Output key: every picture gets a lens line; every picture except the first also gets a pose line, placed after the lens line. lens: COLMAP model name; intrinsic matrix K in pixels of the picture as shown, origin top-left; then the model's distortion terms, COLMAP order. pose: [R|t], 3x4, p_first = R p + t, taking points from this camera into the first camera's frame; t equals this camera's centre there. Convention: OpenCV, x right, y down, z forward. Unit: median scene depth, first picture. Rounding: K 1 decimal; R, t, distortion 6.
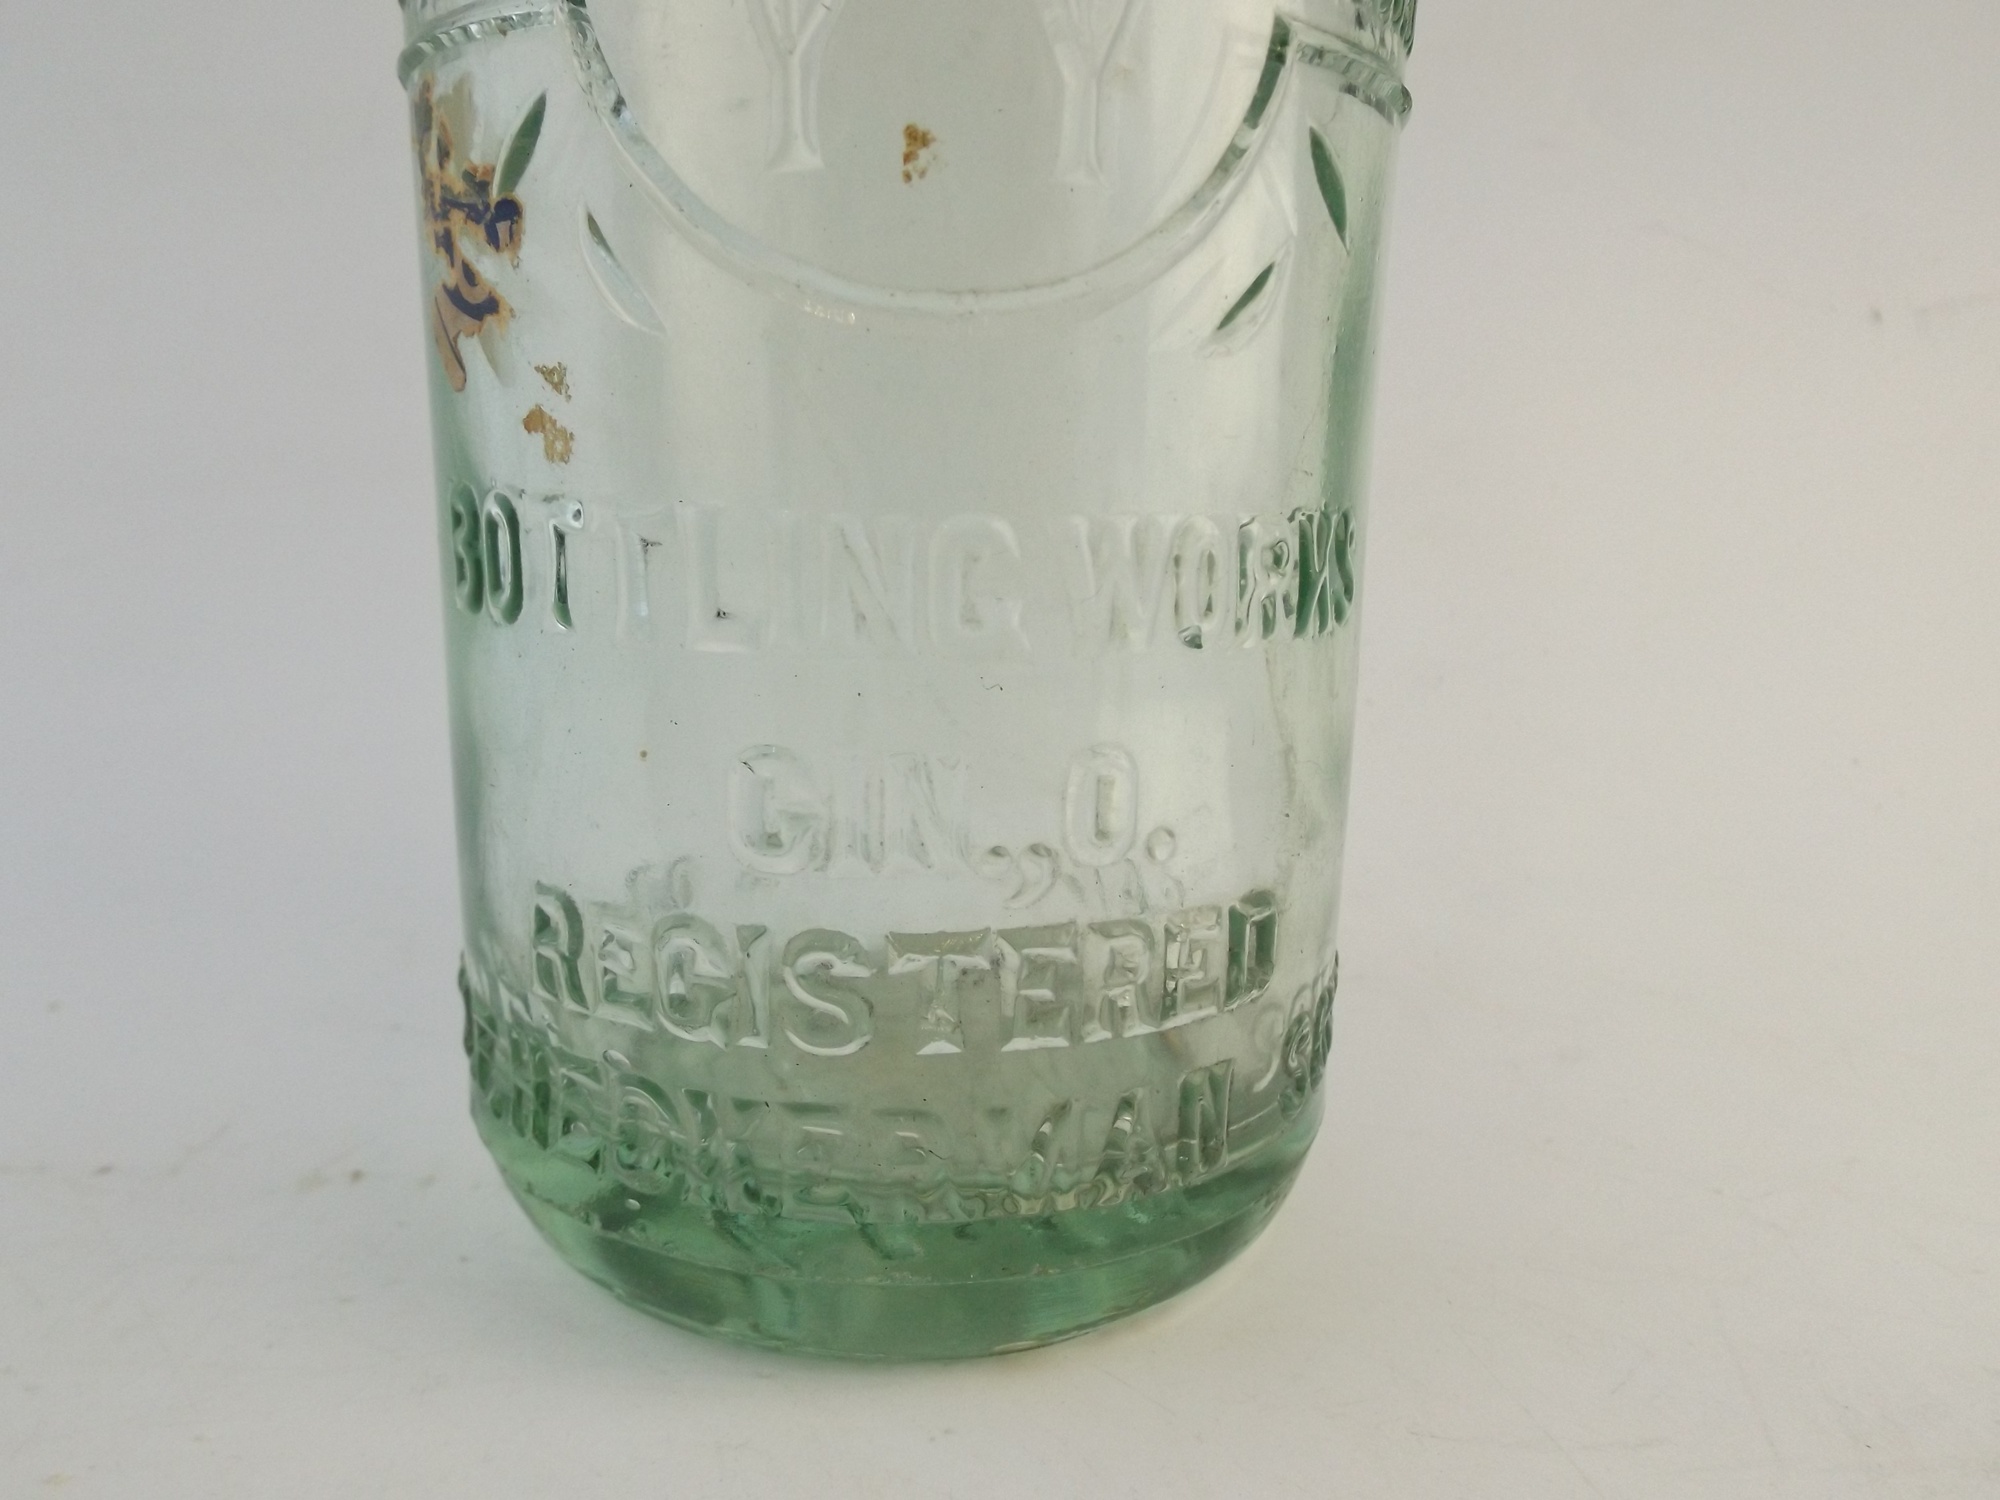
lens RADIAL K [[1404.6, 0, 1000.0], [0, 1404.6, 750.0], [0, 0, 1]] dist [0.001775, -0.000166]
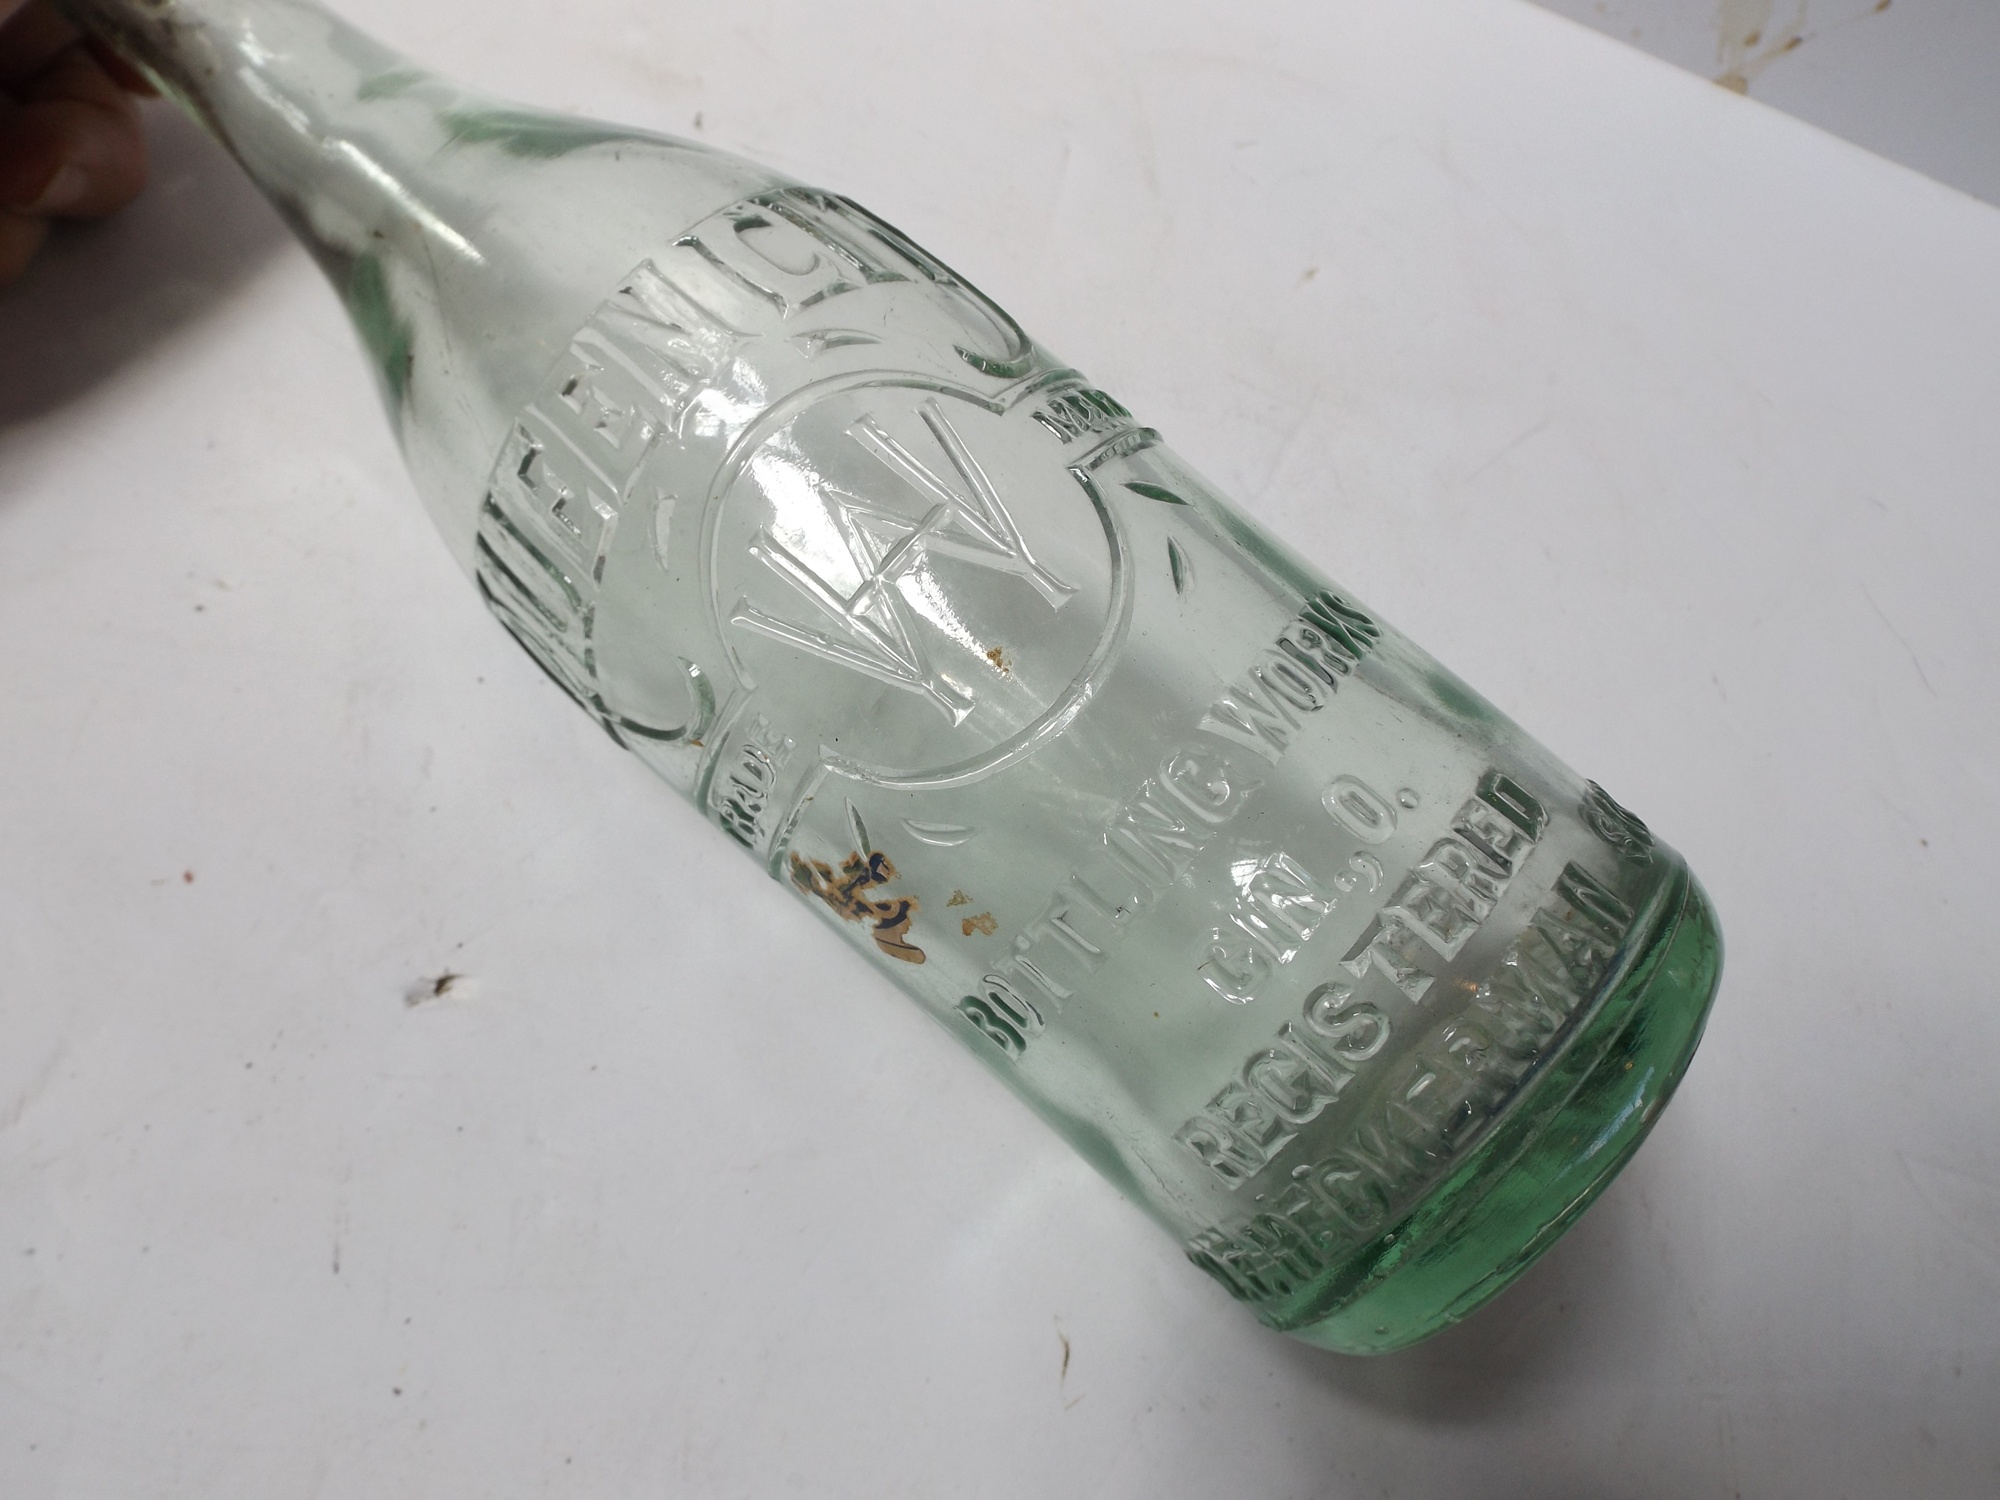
lens RADIAL K [[1404.6, 0, 1000.0], [0, 1404.6, 750.0], [0, 0, 1]] dist [0.001775, -0.000166]
pose [[0.629491, -0.776769, -0.019263, -0.100925], [0.718792, 0.591564, -0.365225, 0.282942], [0.295091, 0.216060, 0.930720, -0.611936]]
